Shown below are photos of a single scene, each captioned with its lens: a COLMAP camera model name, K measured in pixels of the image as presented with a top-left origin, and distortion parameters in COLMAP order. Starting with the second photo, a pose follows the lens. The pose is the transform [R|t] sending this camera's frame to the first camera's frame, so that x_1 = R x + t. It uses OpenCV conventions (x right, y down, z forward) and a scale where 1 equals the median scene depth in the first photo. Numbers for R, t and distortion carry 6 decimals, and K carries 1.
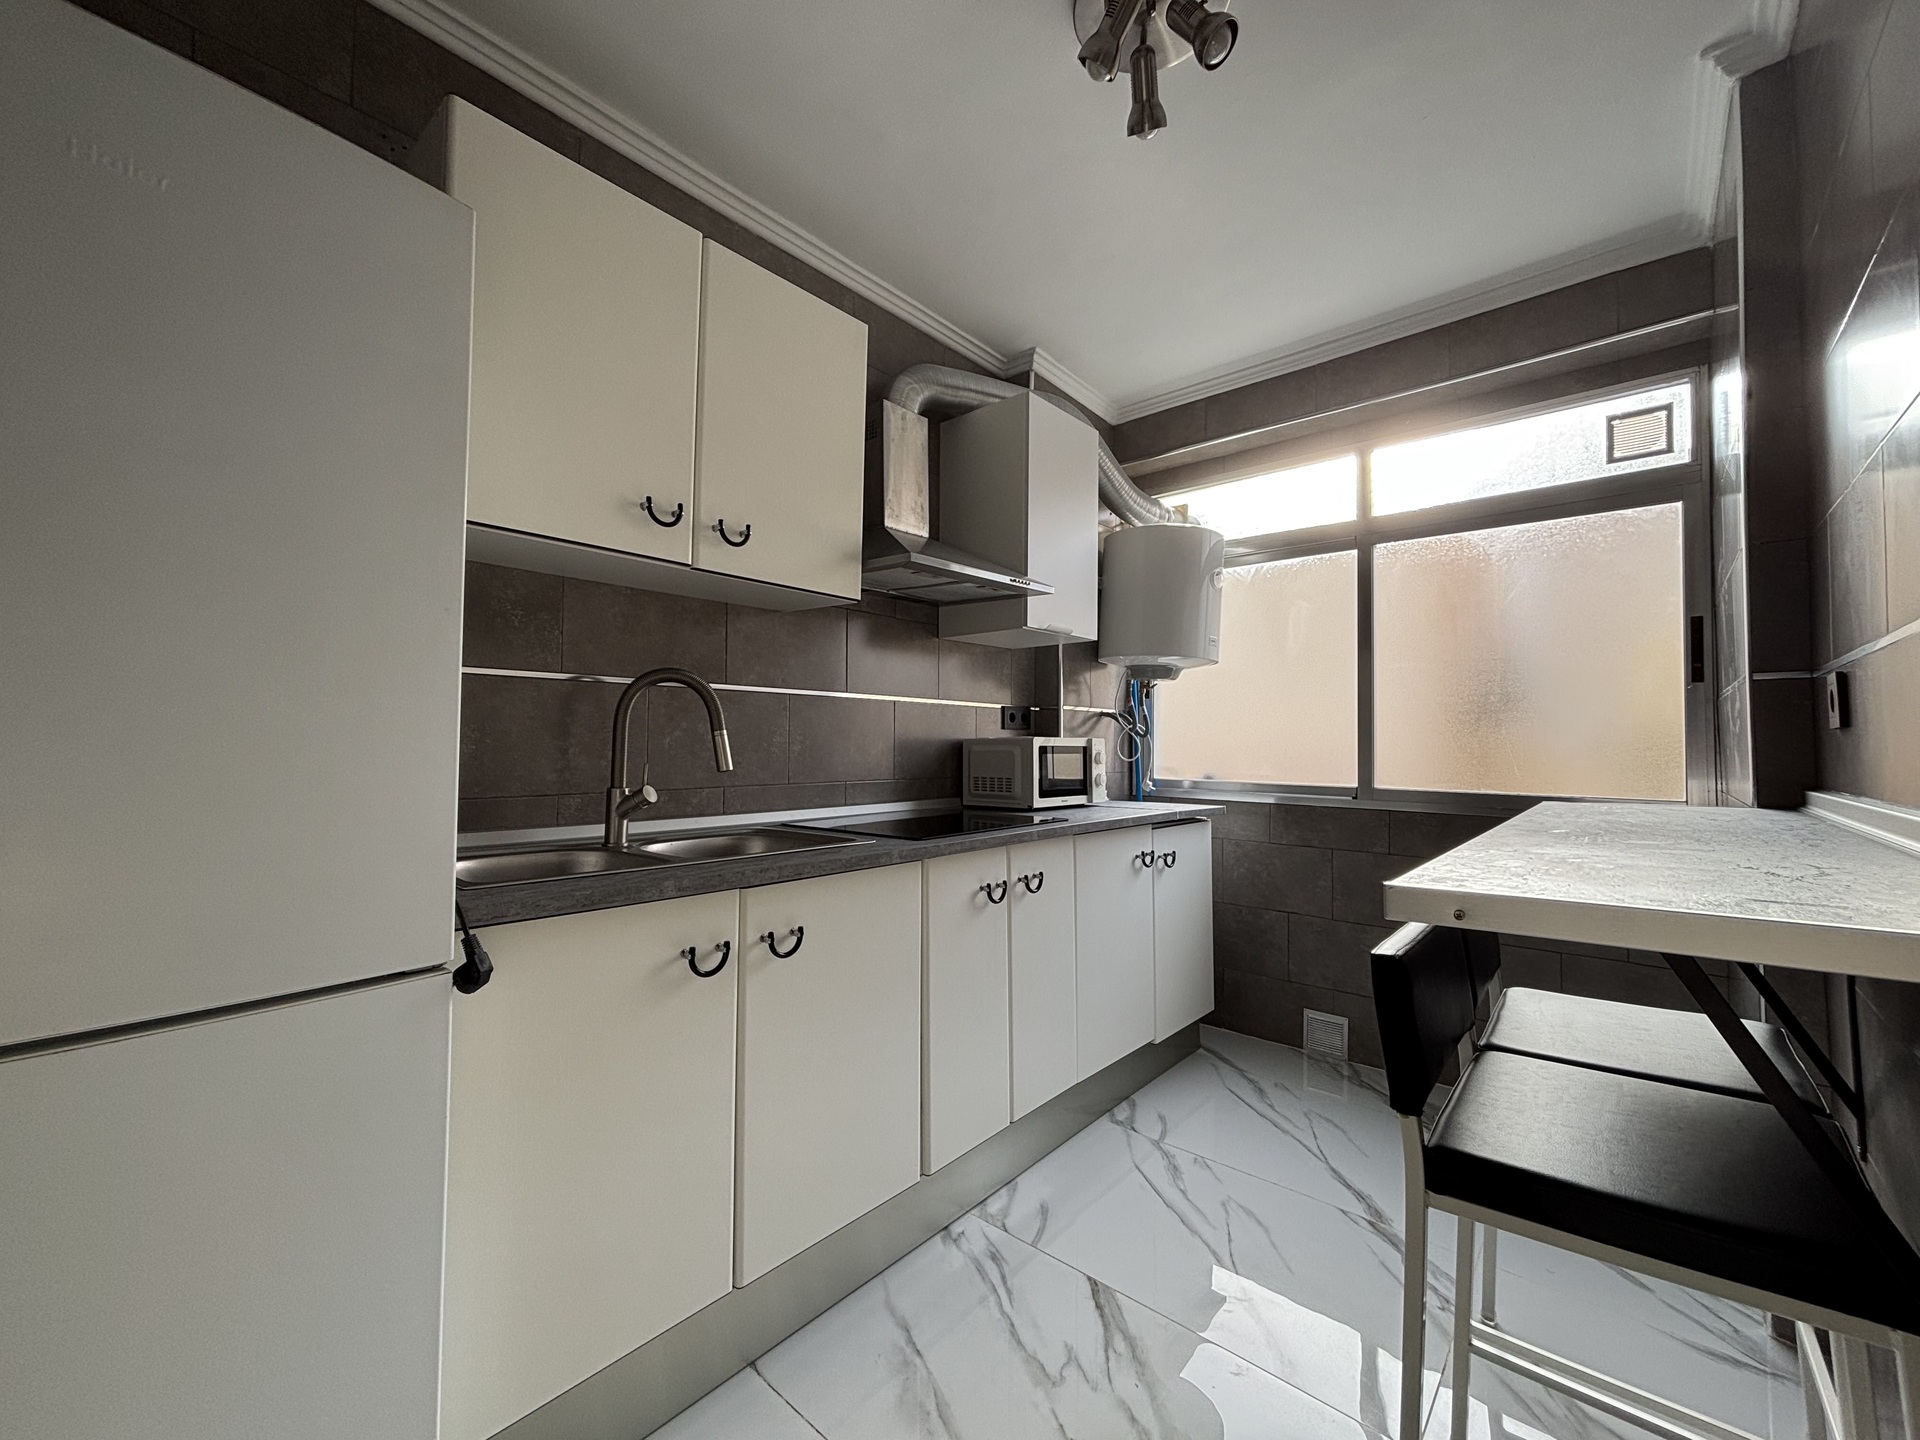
lens RADIAL K [[773.8, 0, 960.0], [0, 773.8, 720.0], [0, 0, 1]] dist [0.000074, 0.000084]
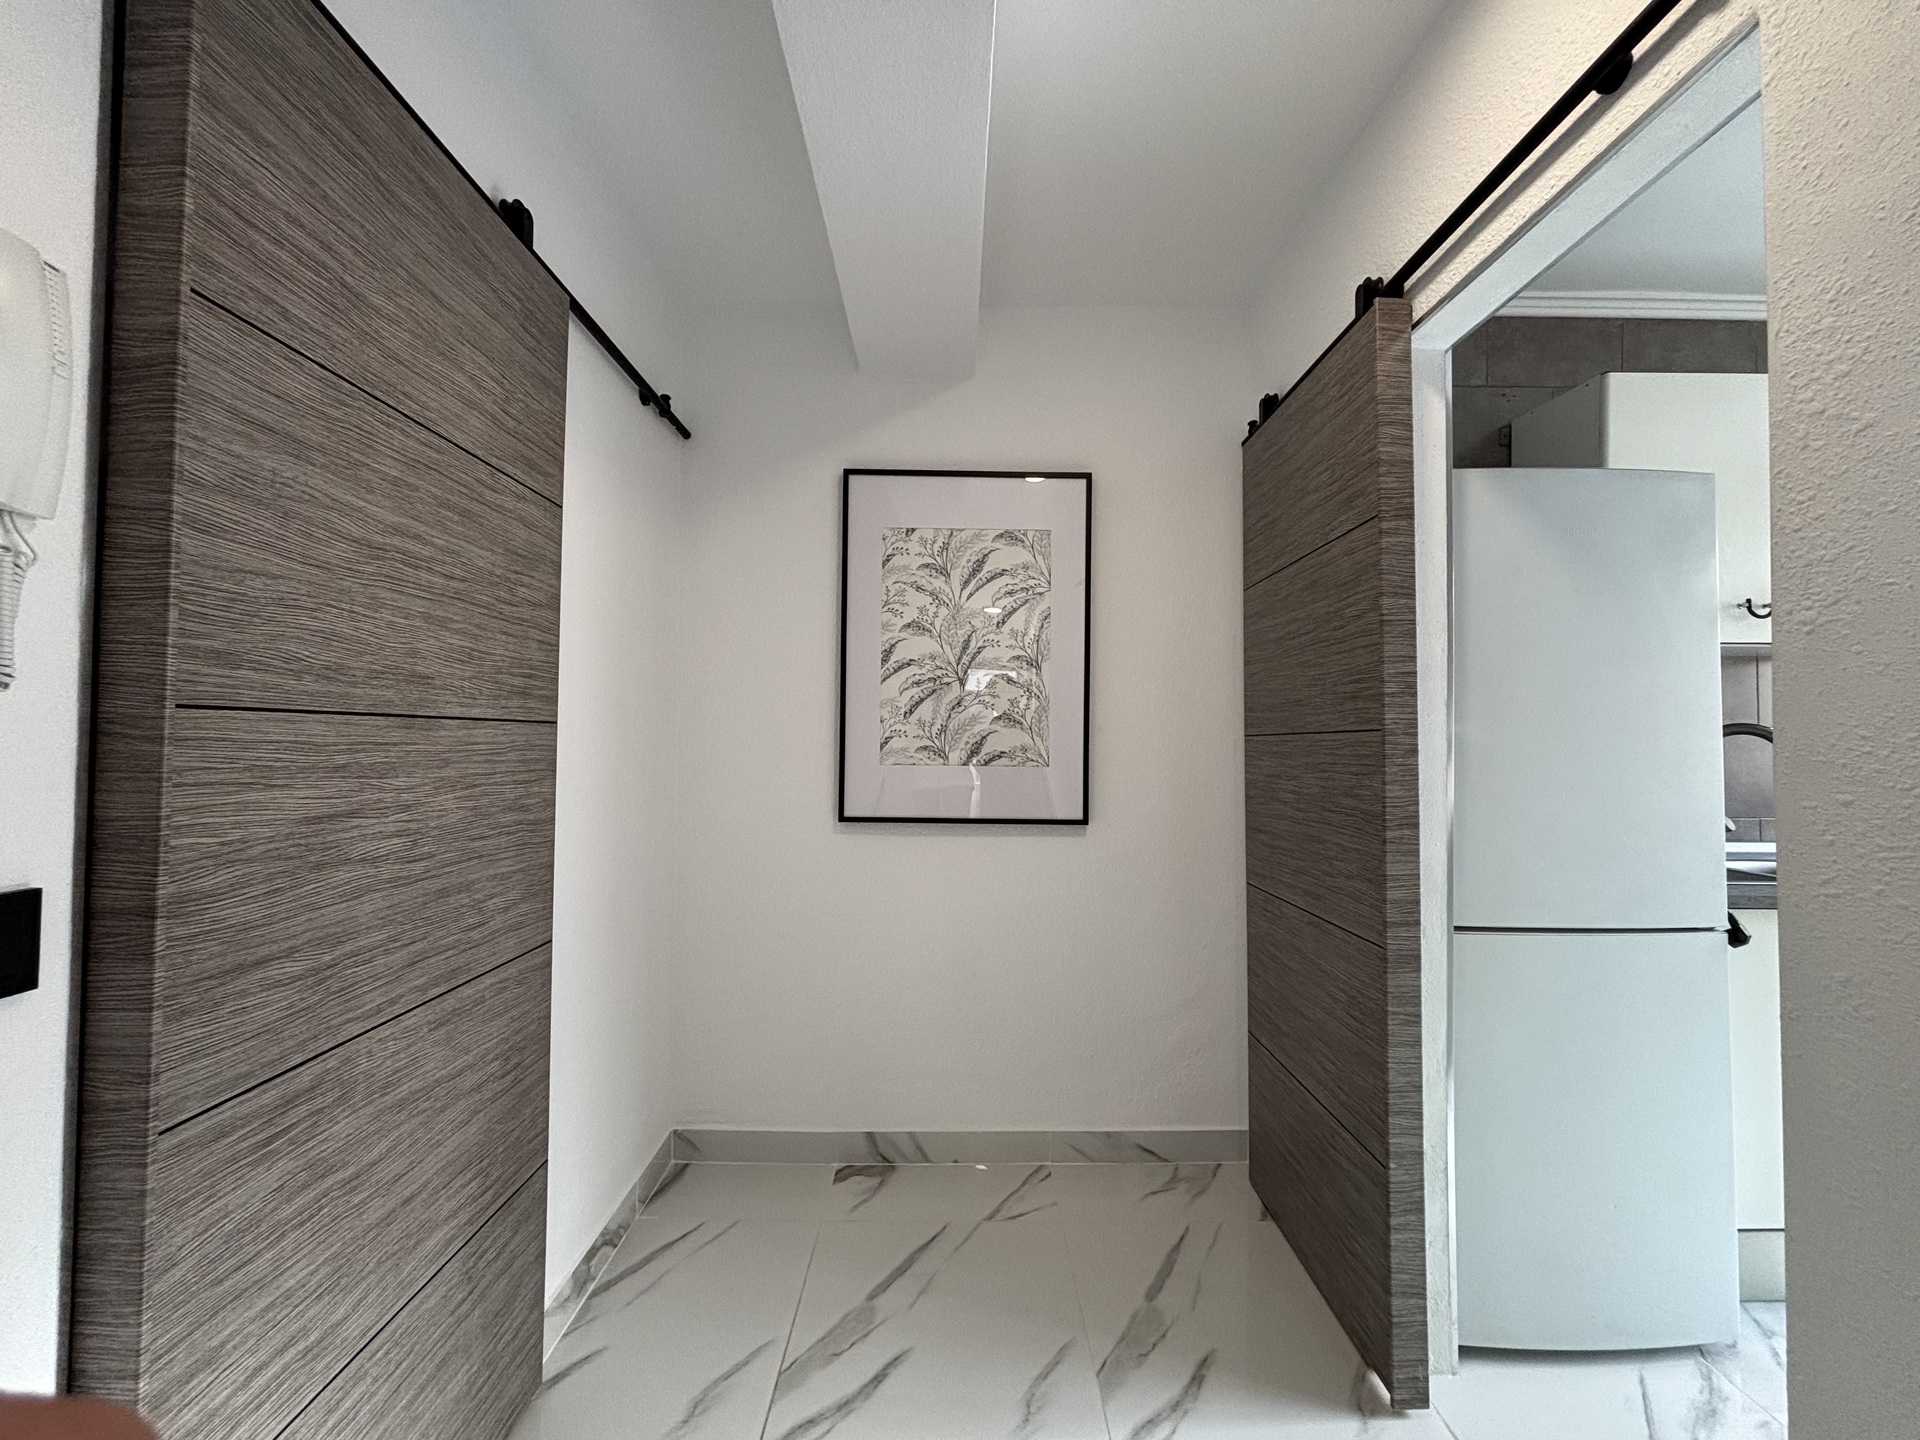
lens RADIAL K [[792.5, 0, 960.0], [0, 792.5, 720.0], [0, 0, 1]] dist [-0.000009, 0.000171]
pose [[0.668768, -0.032371, -0.742766, -0.312803], [0.031651, 0.999386, -0.015057, -0.106379], [0.742797, -0.013440, 0.669381, -0.908328]]
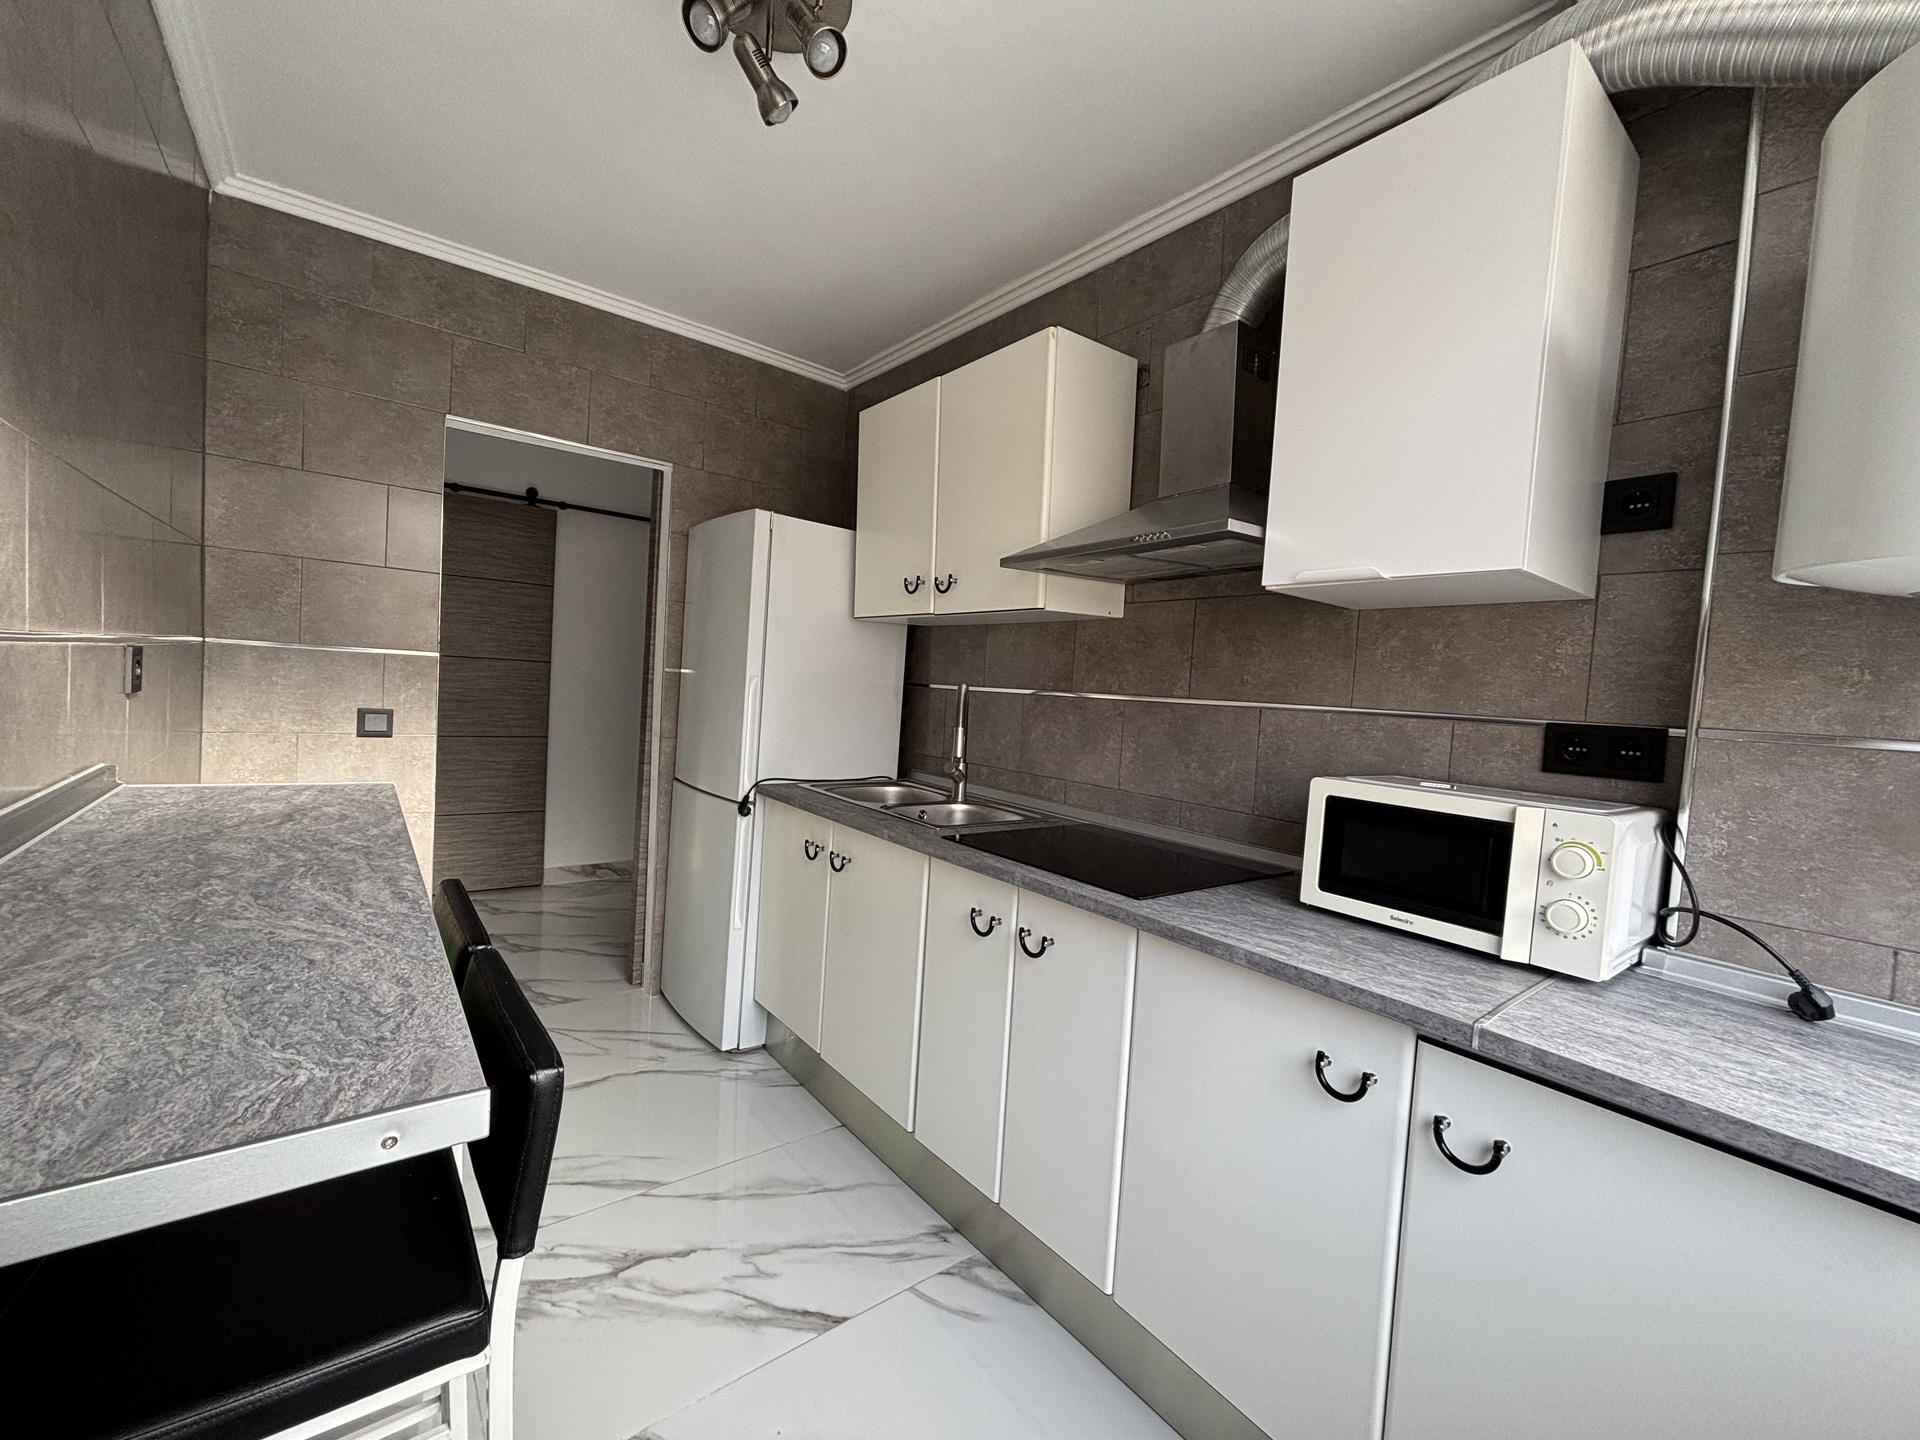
lens RADIAL K [[773.8, 0, 960.0], [0, 773.8, 720.0], [0, 0, 1]] dist [0.000074, 0.000084]
pose [[-0.176293, 0.029009, -0.983910, 1.170419], [-0.025061, 0.999109, 0.033947, -0.053670], [0.984019, 0.030642, -0.175409, 1.421375]]
